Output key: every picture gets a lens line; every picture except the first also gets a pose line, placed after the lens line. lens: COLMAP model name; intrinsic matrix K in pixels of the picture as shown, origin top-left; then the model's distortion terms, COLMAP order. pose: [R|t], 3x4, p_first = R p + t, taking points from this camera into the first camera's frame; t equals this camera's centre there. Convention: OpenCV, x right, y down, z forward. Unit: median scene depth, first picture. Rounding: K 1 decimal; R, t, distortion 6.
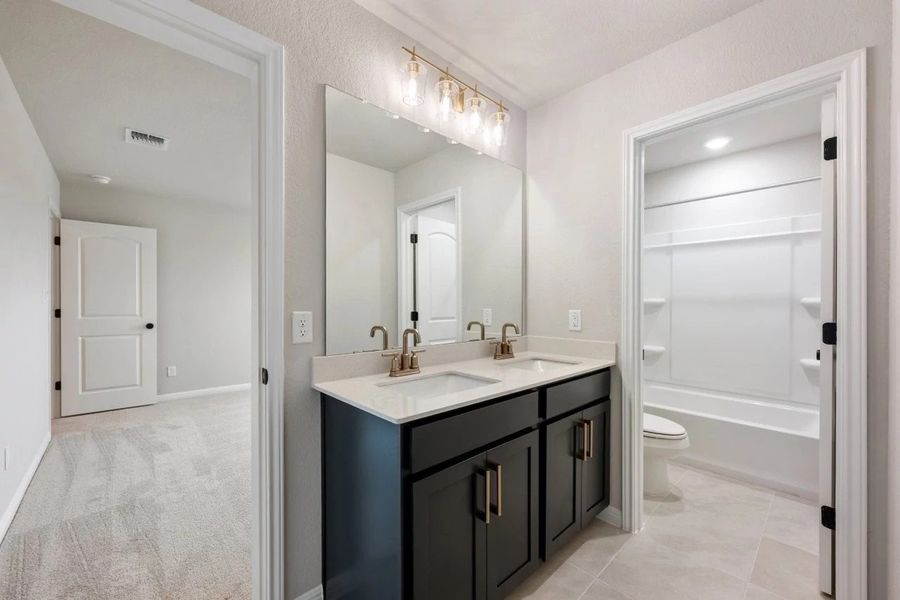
lens RADIAL K [[358.8, 0, 426.1], [0, 358.8, 301.1], [0, 0, 1]] dist [0.004145, 0.000326]
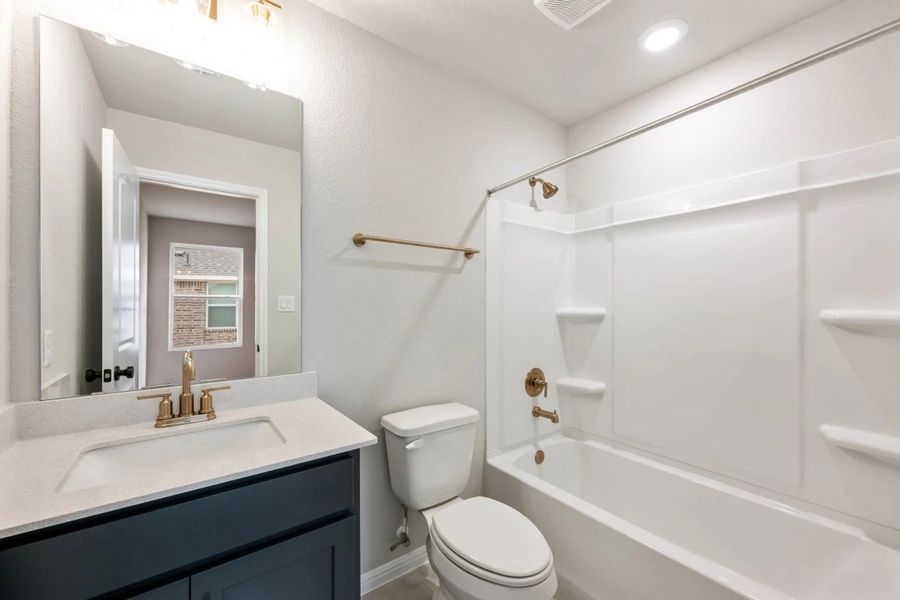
lens RADIAL K [[358.8, 0, 433.2], [0, 358.8, 312.4], [0, 0, 1]] dist [0.004145, 0.000326]
pose [[0.993025, -0.007349, -0.117679, 0.499970], [0.009670, 0.999770, 0.019161, -0.018361], [0.117511, -0.020165, 0.992867, 0.368532]]
